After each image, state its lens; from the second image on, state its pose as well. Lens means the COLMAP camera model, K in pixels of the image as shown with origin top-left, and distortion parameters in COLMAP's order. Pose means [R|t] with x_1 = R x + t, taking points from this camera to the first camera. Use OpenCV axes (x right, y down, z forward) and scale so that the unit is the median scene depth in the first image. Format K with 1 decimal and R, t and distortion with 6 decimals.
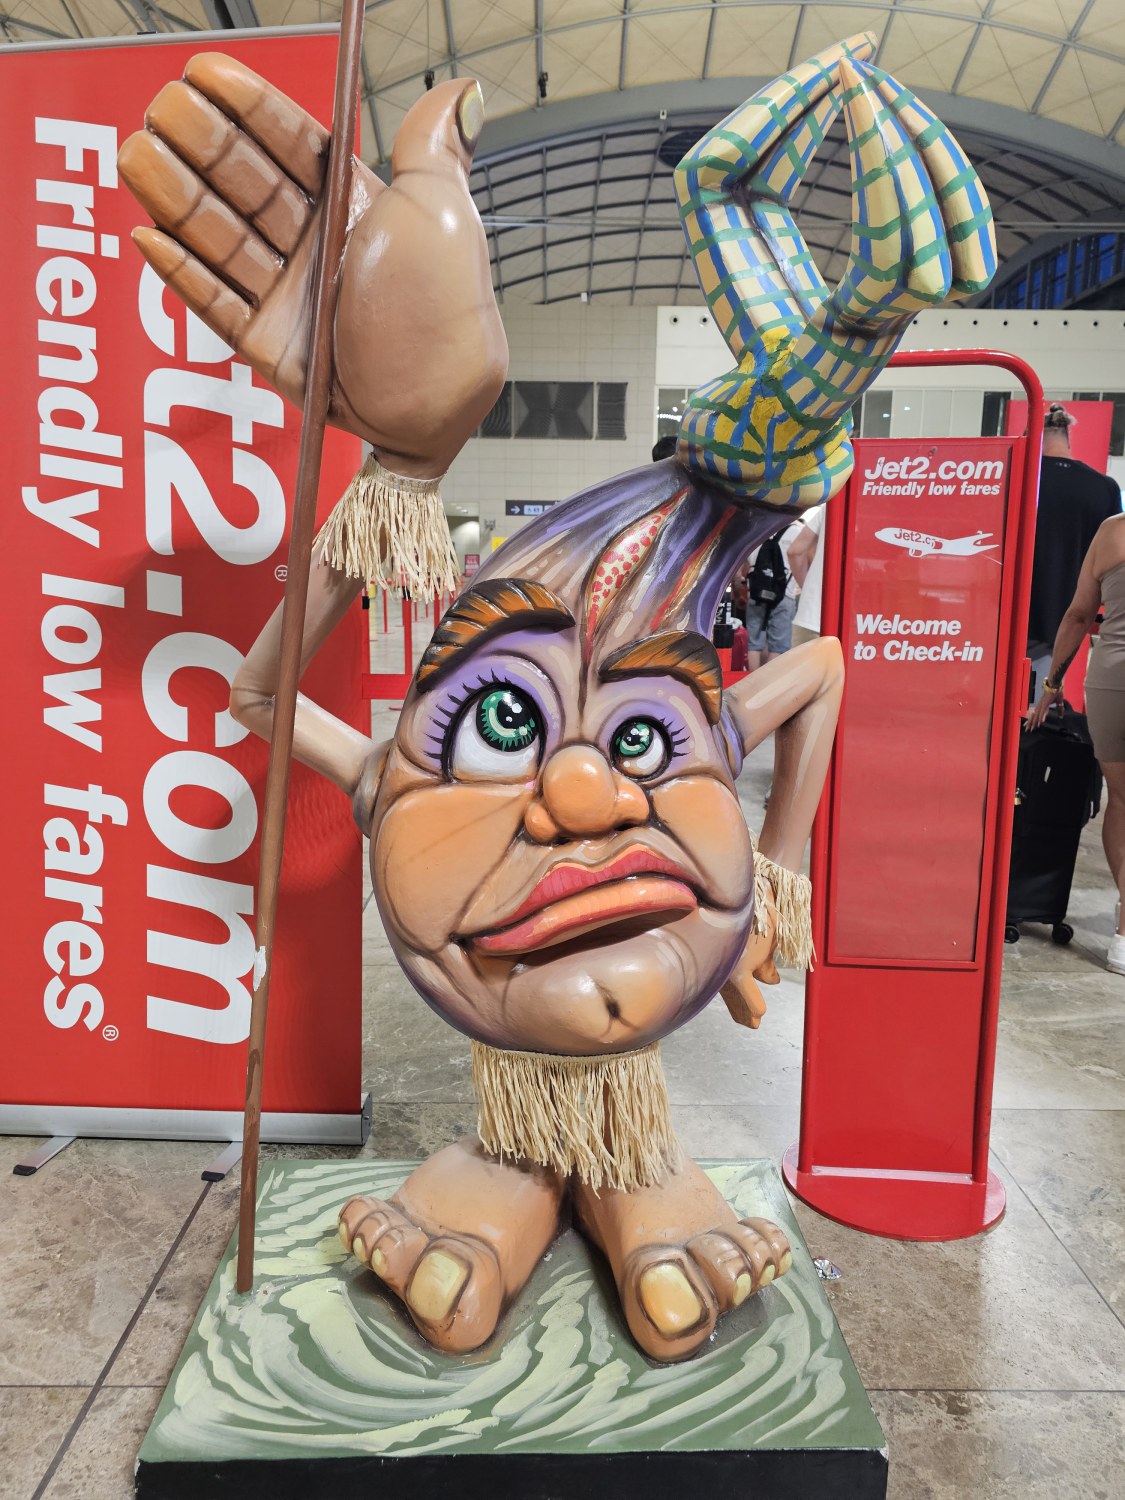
lens RADIAL K [[1069.4, 0, 563.4], [0, 1069.4, 798.1], [0, 0, 1]] dist [0.062327, -0.004299]
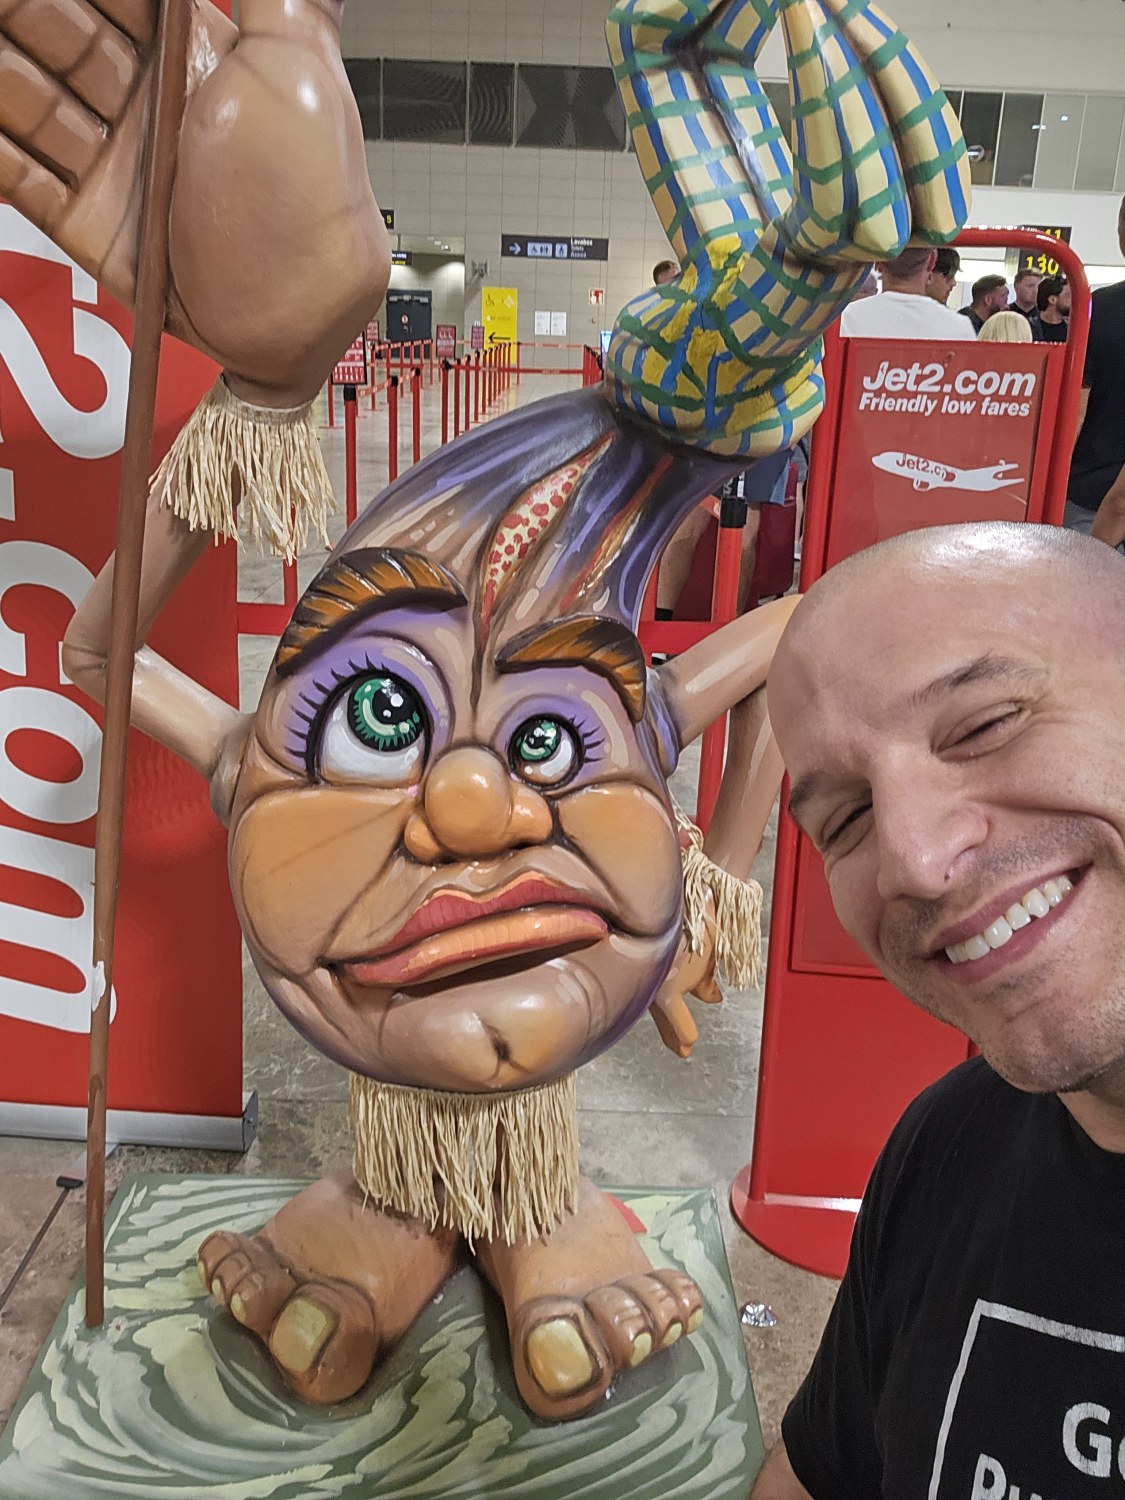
lens RADIAL K [[1390.3, 0, 566.3], [0, 1390.3, 855.4], [0, 0, 1]] dist [0.101697, -0.160630]
pose [[0.999371, 0.035137, -0.004822, 0.095539], [-0.033949, 0.987081, 0.156586, -0.135634], [0.010262, -0.156324, 0.987652, -0.091466]]
